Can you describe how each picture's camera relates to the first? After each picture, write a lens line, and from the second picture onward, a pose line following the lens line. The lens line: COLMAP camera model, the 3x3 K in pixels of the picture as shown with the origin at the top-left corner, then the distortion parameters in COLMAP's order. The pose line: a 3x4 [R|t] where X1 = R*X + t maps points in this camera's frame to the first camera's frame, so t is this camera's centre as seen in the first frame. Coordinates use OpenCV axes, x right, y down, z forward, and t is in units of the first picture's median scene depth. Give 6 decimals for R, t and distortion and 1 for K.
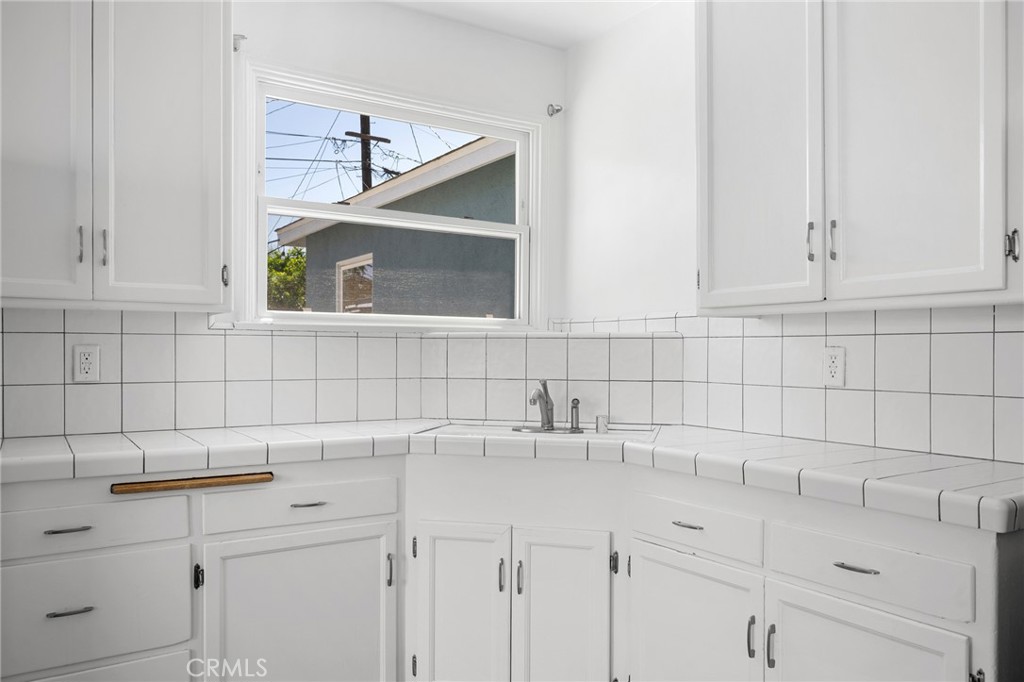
lens RADIAL K [[764.5, 0, 511.5], [0, 764.5, 349.8], [0, 0, 1]] dist [0.003496, -0.006576]
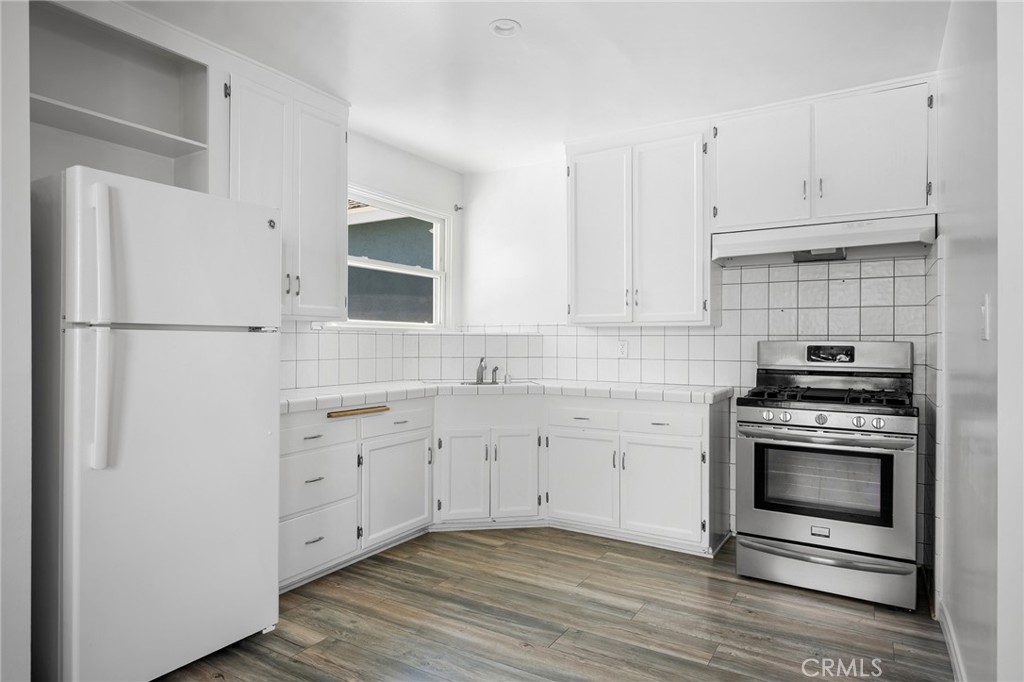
lens RADIAL K [[587.6, 0, 511.0], [0, 587.6, 341.4], [0, 0, 1]] dist [0.008282, -0.000094]
pose [[0.900804, 0.000622, 0.434225, -0.638057], [-0.001809, 0.999996, 0.002321, -0.005397], [-0.434222, -0.002877, 0.900801, -0.439627]]
